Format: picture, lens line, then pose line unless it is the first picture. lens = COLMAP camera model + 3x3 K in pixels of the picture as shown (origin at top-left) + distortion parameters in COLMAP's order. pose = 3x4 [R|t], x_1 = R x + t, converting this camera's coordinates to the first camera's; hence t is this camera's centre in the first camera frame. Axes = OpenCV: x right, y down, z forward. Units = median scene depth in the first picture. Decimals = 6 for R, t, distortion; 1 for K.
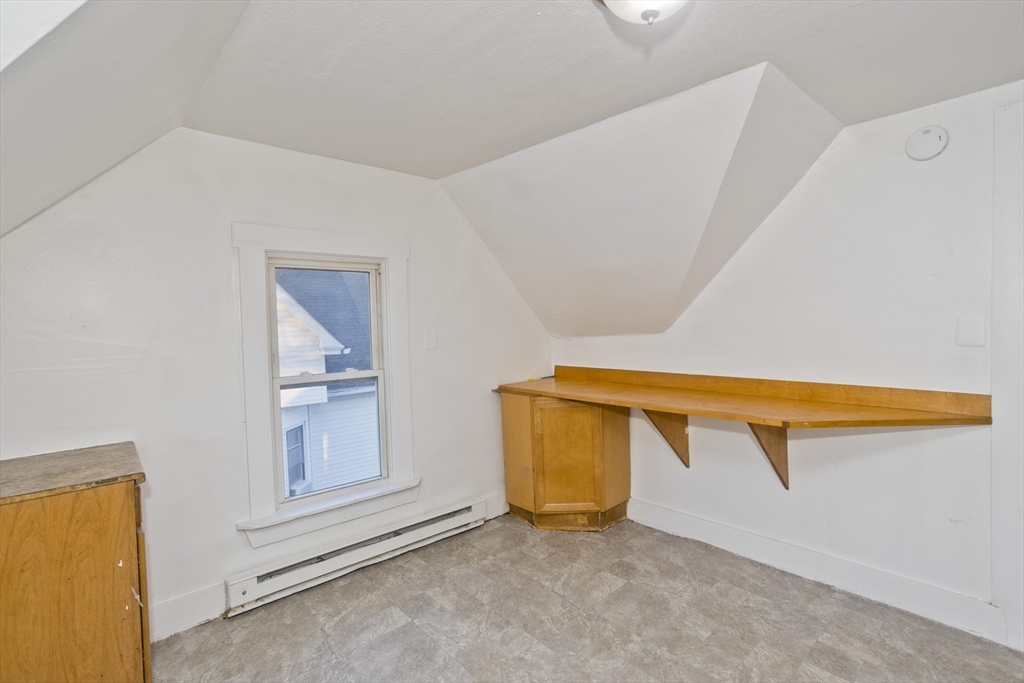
lens RADIAL K [[487.2, 0, 512.0], [0, 487.2, 341.5], [0, 0, 1]] dist [-0.052556, 0.031818]
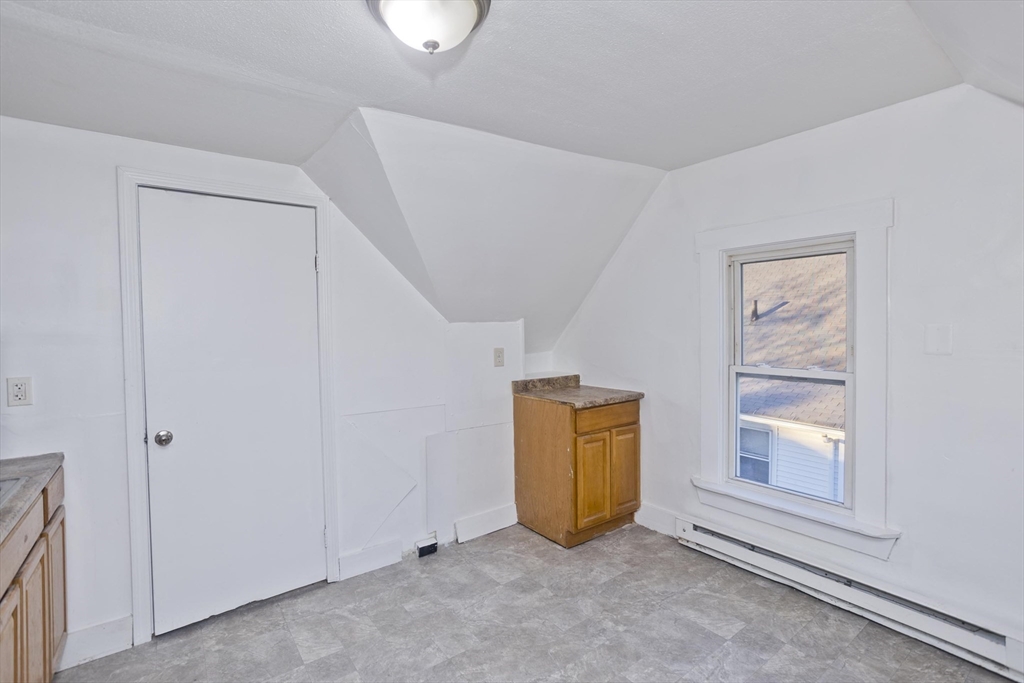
lens RADIAL K [[490.7, 0, 513.8], [0, 490.7, 334.7], [0, 0, 1]] dist [-0.054040, 0.032478]
pose [[-0.111997, 0.045637, -0.992660, 0.701445], [-0.016085, 0.998731, 0.047731, -0.043297], [0.993578, 0.021313, -0.111121, 0.644611]]
